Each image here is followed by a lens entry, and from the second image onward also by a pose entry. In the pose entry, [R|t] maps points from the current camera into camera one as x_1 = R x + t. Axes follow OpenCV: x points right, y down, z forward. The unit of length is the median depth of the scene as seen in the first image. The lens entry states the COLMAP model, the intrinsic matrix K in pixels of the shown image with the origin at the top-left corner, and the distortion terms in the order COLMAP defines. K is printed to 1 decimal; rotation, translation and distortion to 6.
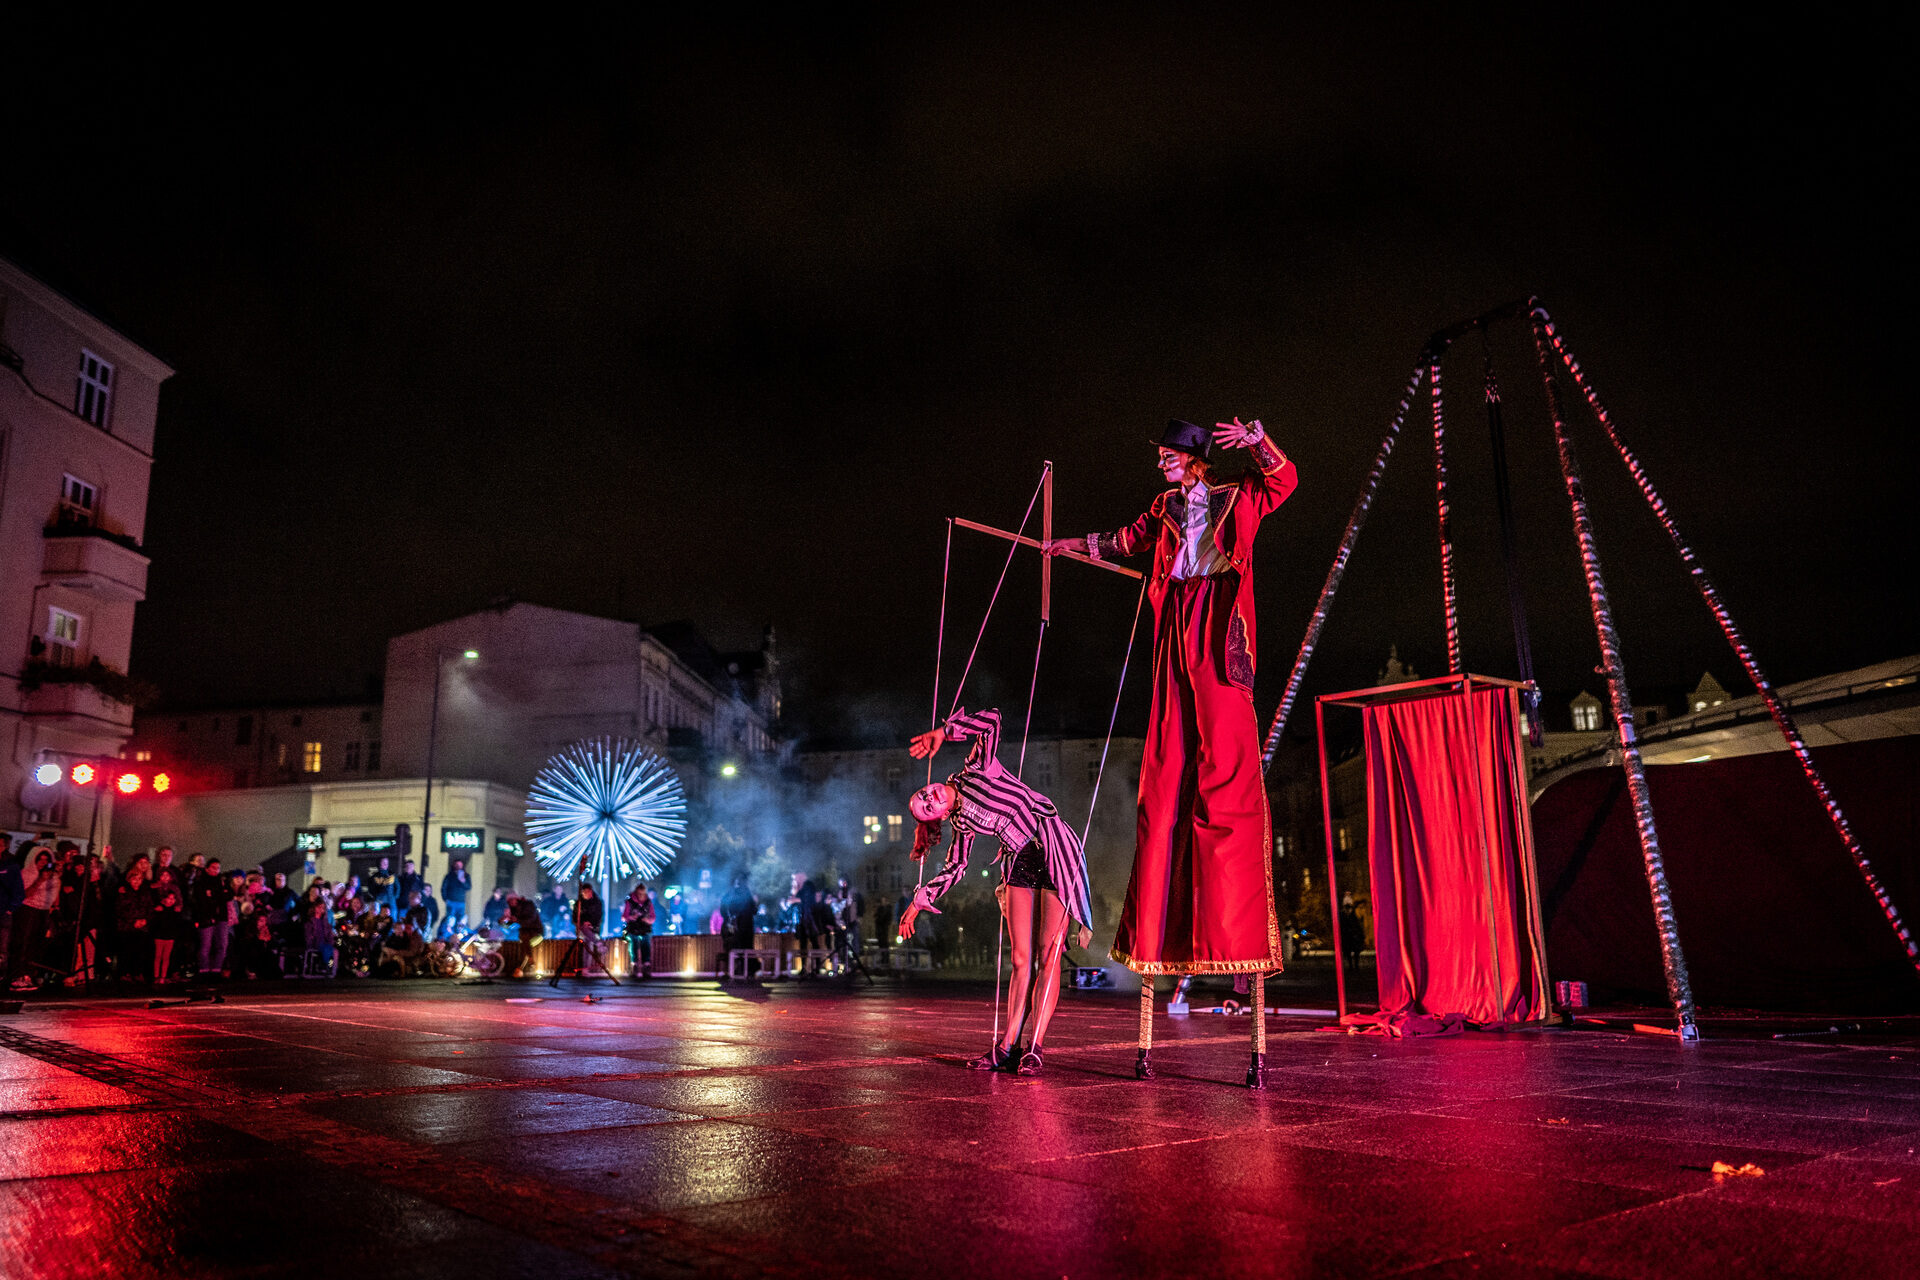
lens RADIAL K [[1368.2, 0, 907.8], [0, 1368.2, 635.2], [0, 0, 1]] dist [-0.009180, 0.005084]
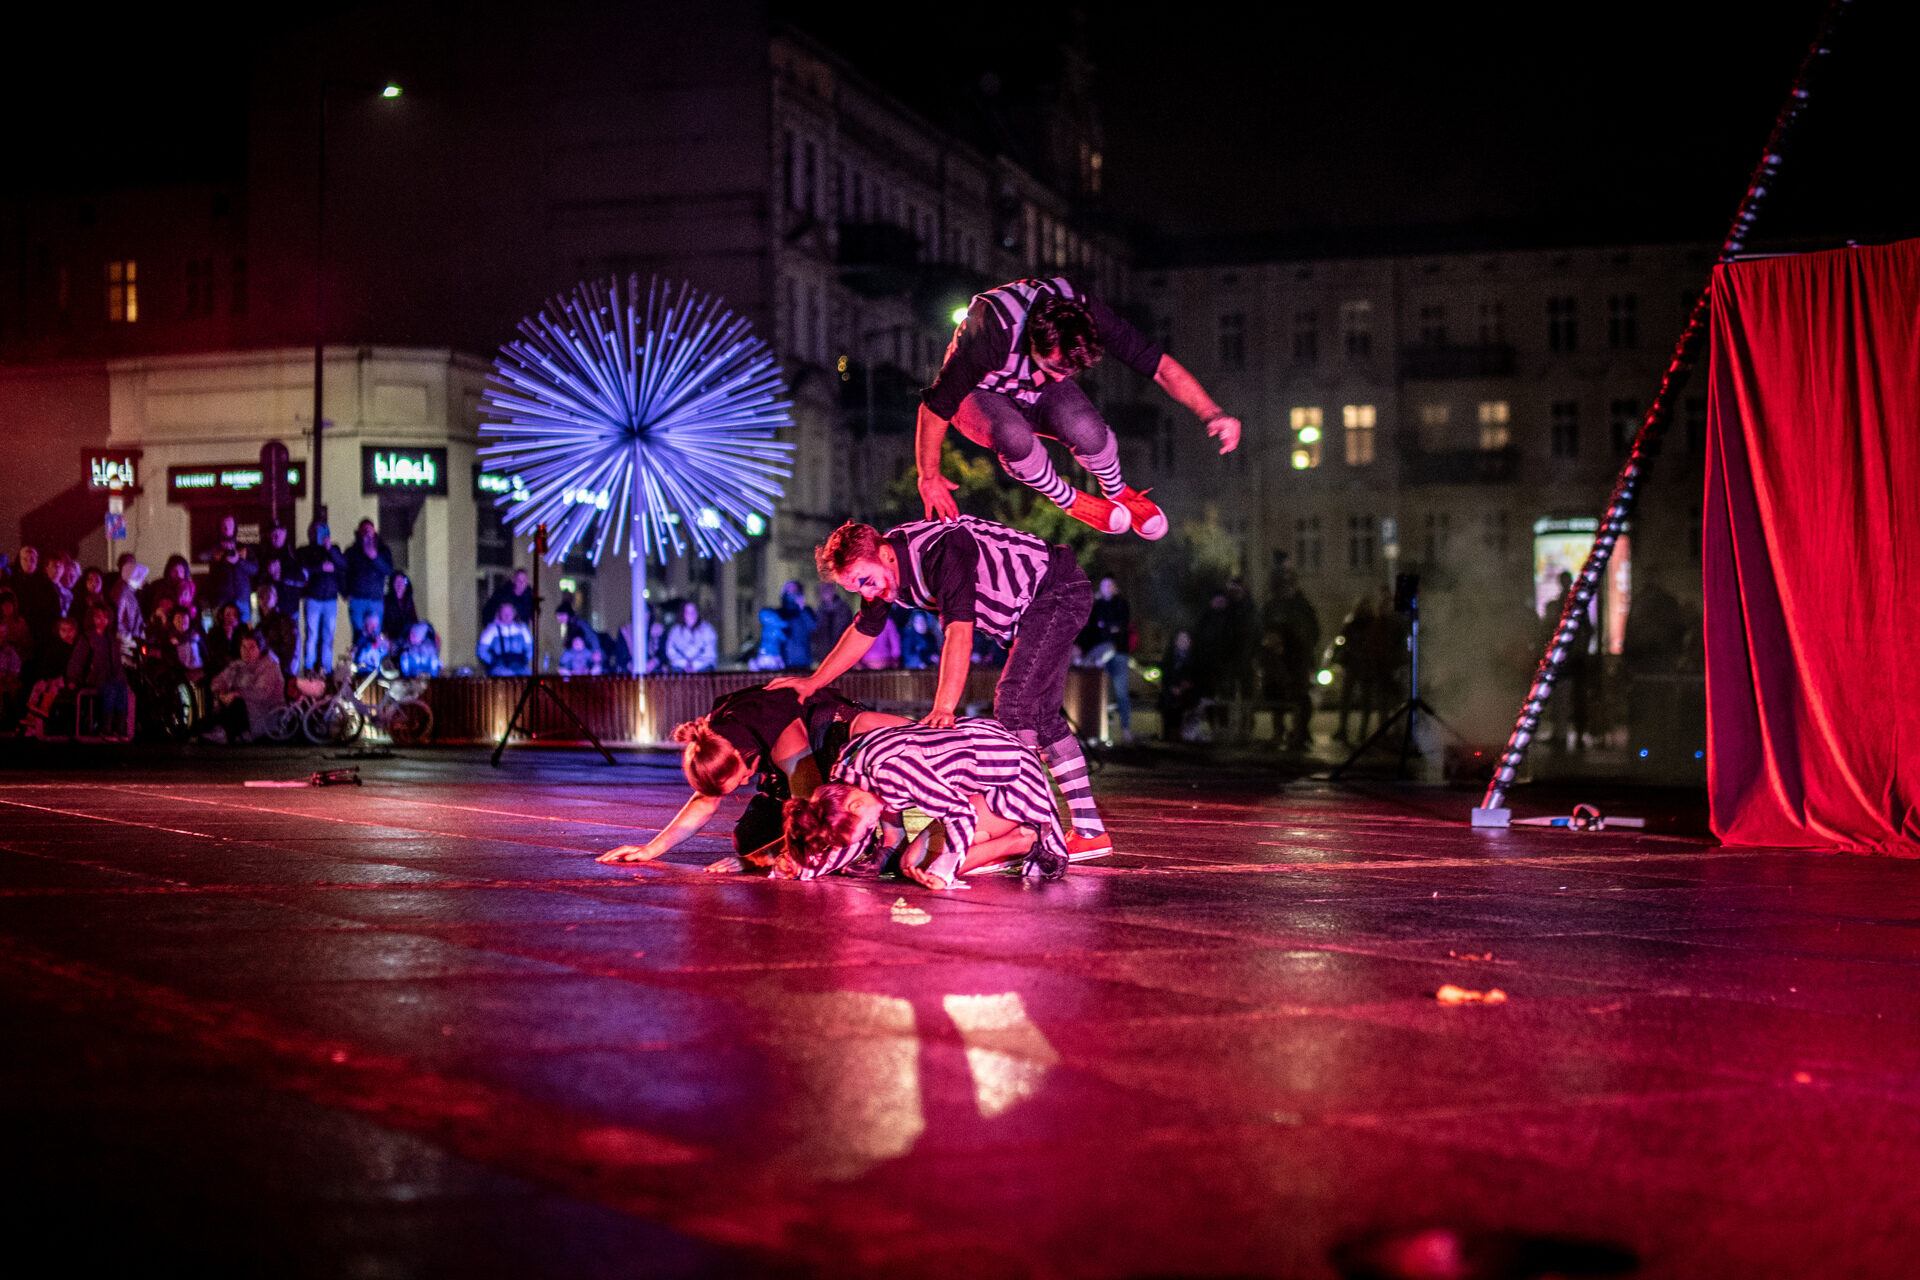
lens RADIAL K [[3122.2, 0, 969.3], [0, 3122.2, 647.5], [0, 0, 1]] dist [-0.123011, 0.000000]
pose [[0.988826, 0.009352, -0.148781, 0.038078], [0.022006, 0.977940, 0.207723, -0.013801], [0.147442, -0.208676, 0.966807, -0.053328]]
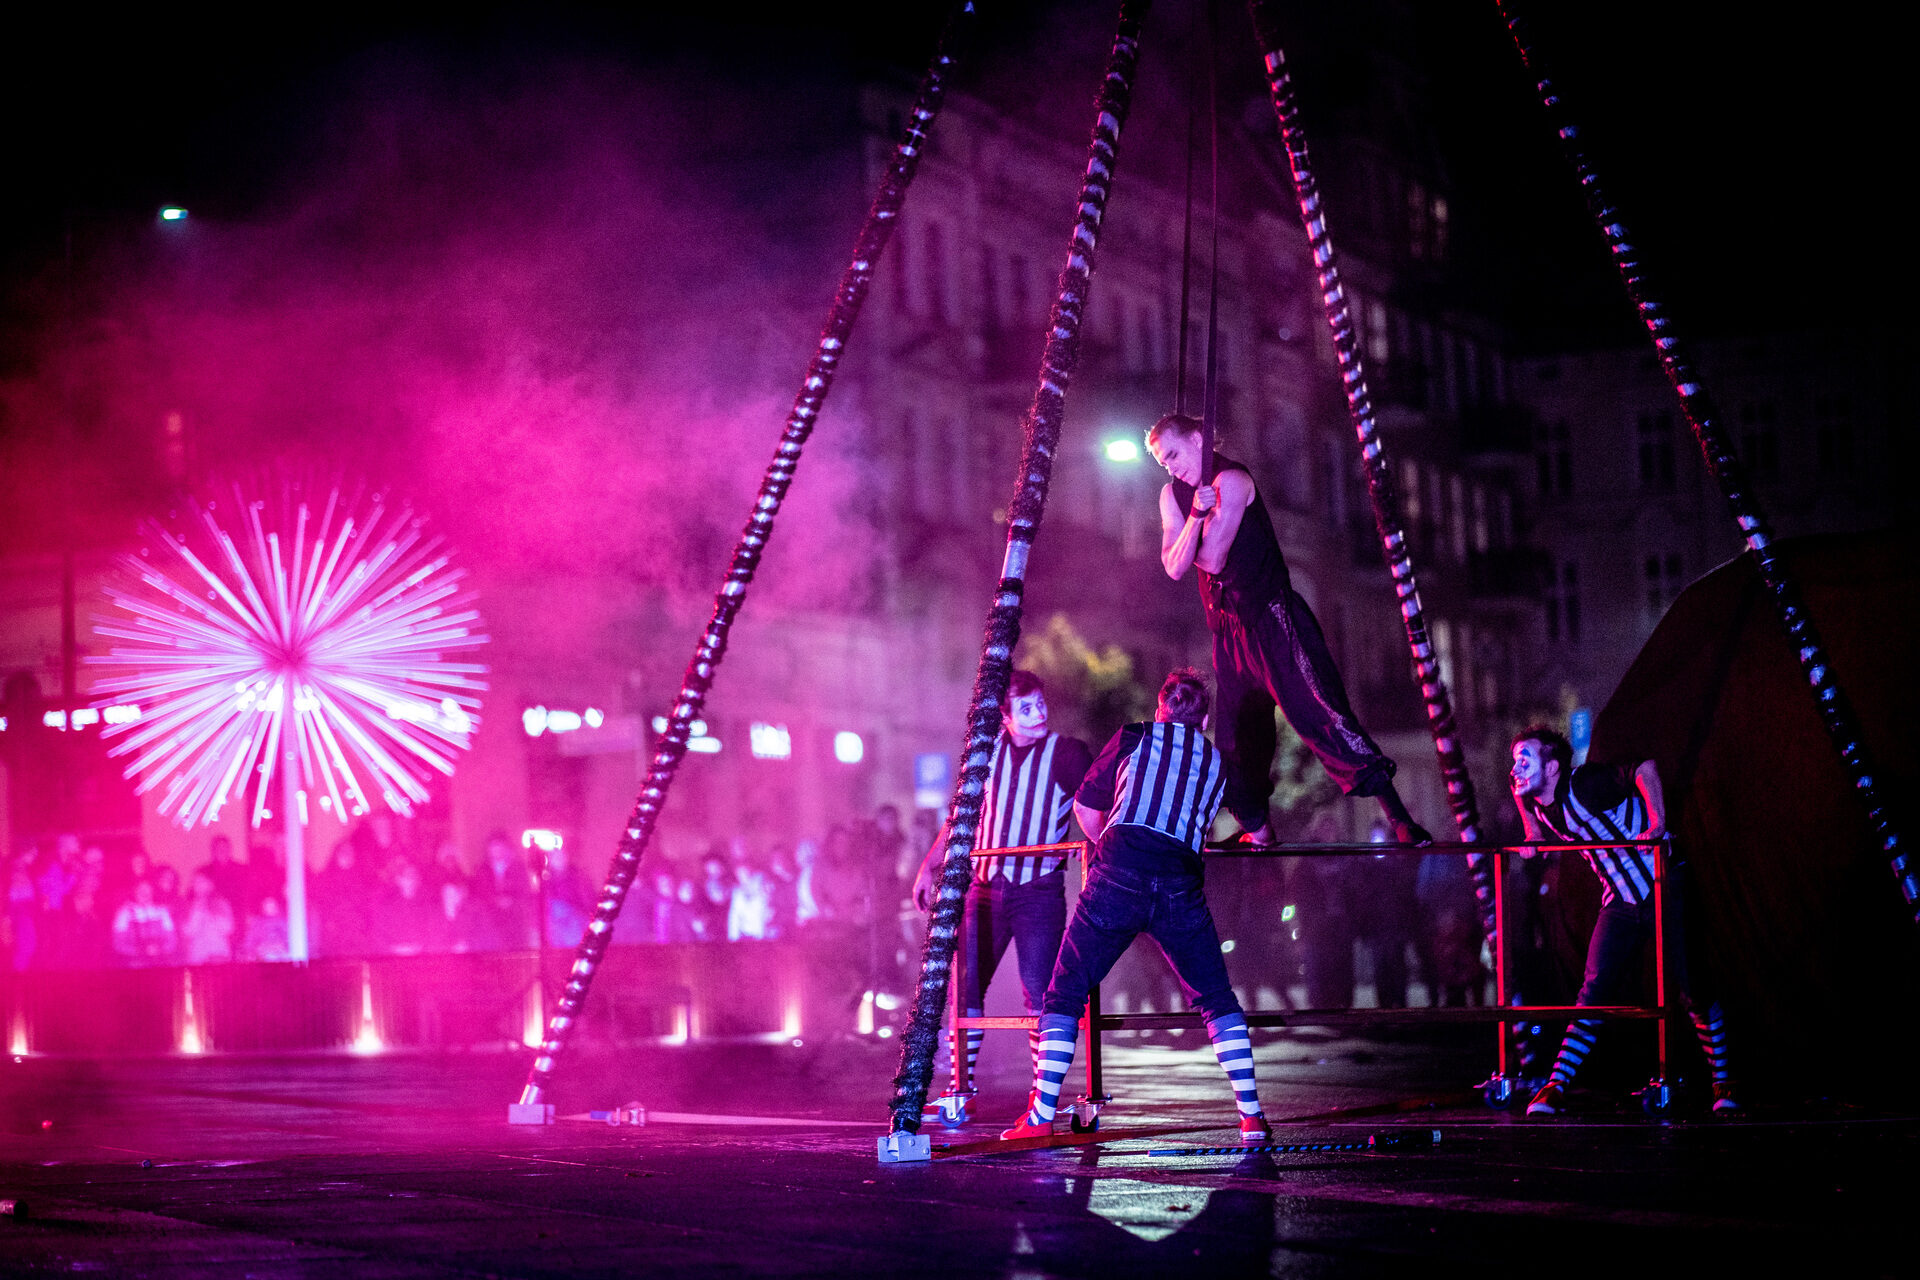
lens RADIAL K [[4513.2, 0, 958.4], [0, 4513.2, 637.8], [0, 0, 1]] dist [-0.143284, 0.000000]
pose [[0.961707, -0.040805, -0.271026, 0.173879], [0.082281, 0.986227, 0.143482, -0.024643], [0.261438, -0.160288, 0.951818, -0.101326]]
